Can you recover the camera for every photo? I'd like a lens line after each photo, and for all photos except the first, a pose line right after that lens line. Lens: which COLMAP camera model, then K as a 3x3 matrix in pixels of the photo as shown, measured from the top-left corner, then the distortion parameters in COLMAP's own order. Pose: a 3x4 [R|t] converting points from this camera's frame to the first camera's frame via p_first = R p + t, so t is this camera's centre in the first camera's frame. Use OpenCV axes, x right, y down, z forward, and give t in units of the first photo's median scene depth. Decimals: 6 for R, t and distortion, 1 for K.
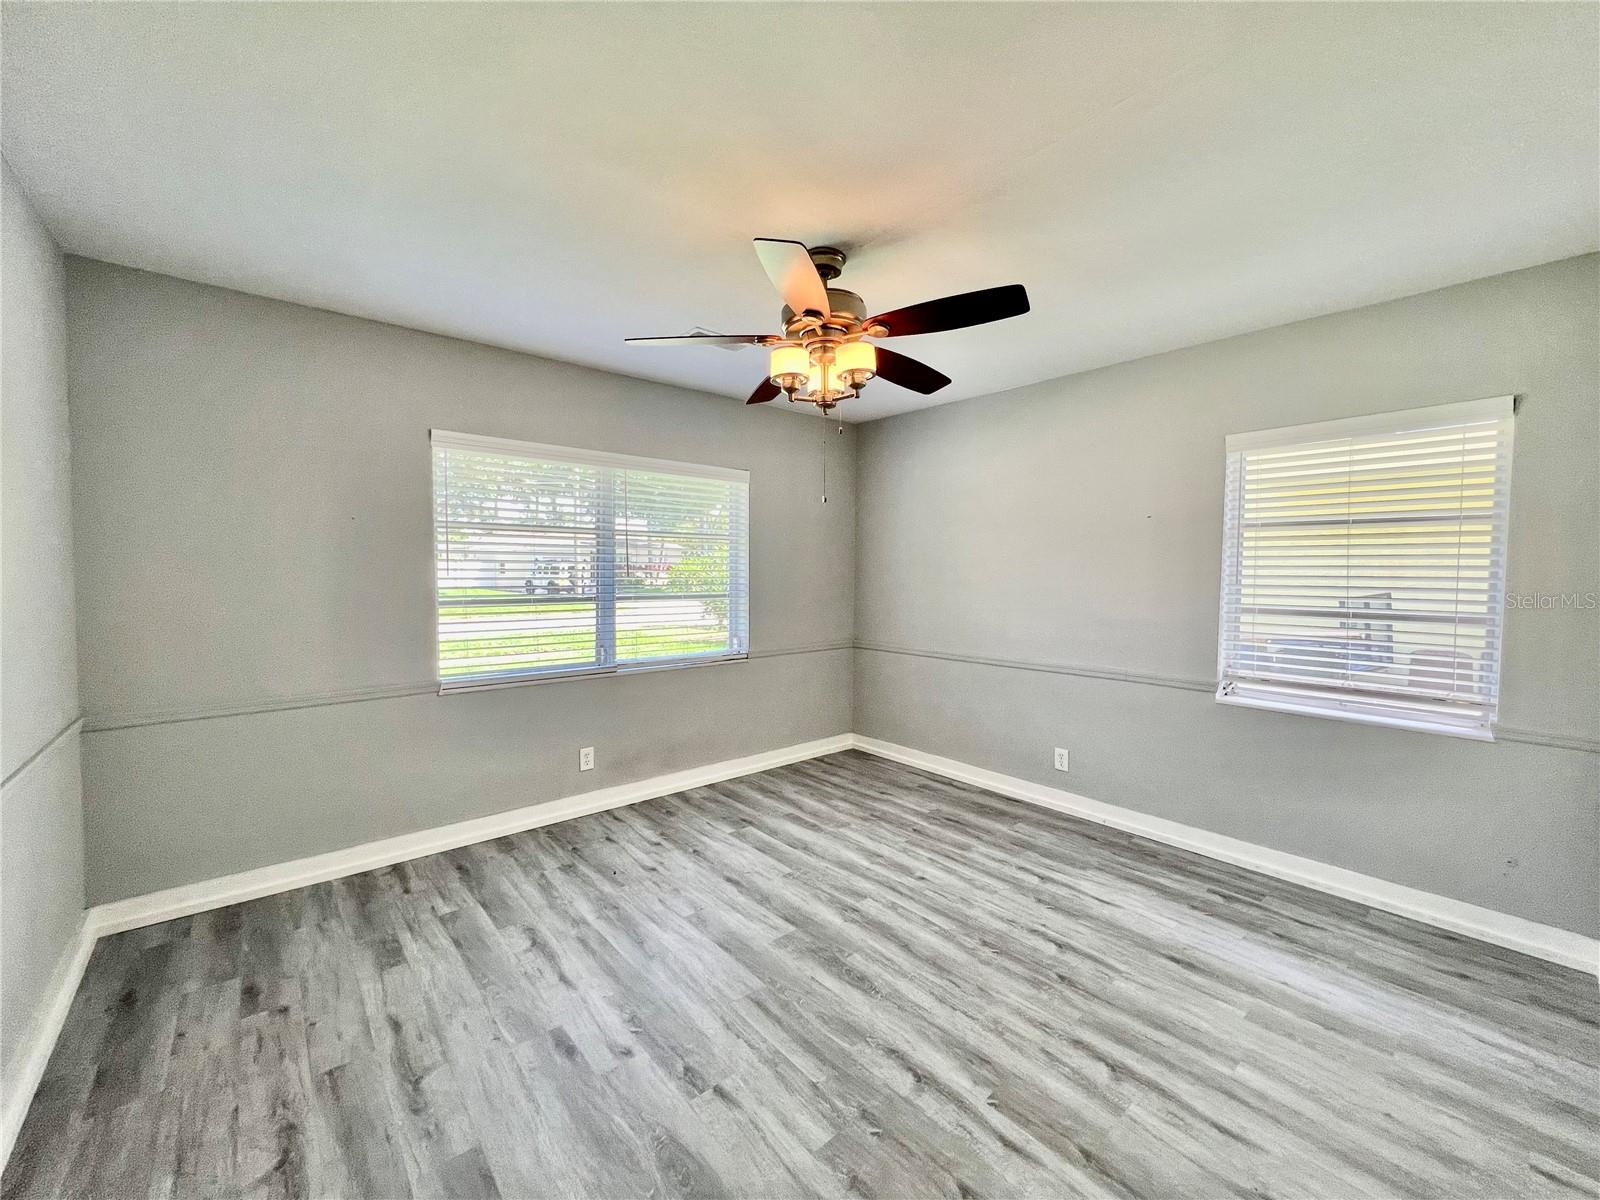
lens RADIAL K [[638.6, 0, 795.4], [0, 638.6, 596.8], [0, 0, 1]] dist [-0.000198, -0.000057]
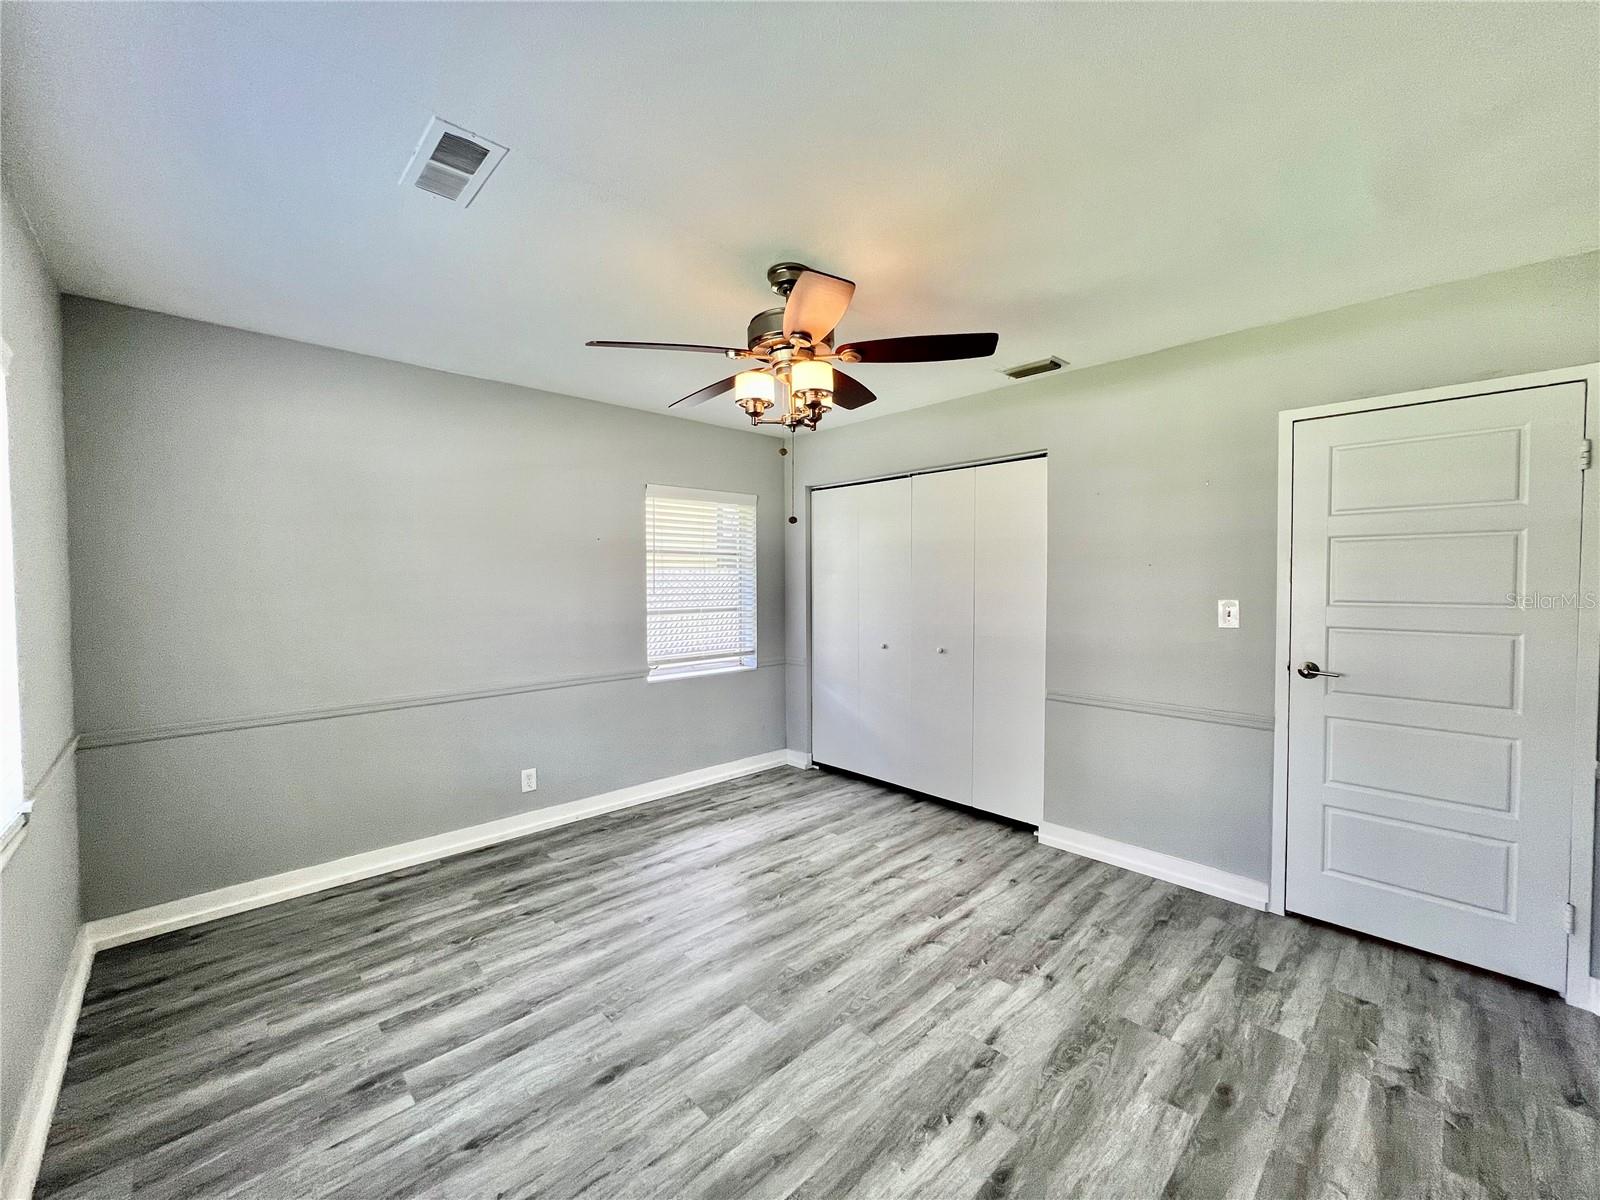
lens RADIAL K [[638.6, 0, 795.4], [0, 638.6, 596.8], [0, 0, 1]] dist [-0.000198, -0.000057]
pose [[-0.050784, -0.035660, 0.998073, -0.729217], [0.045137, 0.998259, 0.037963, -0.055281], [-0.997689, 0.046978, -0.049086, 0.812580]]
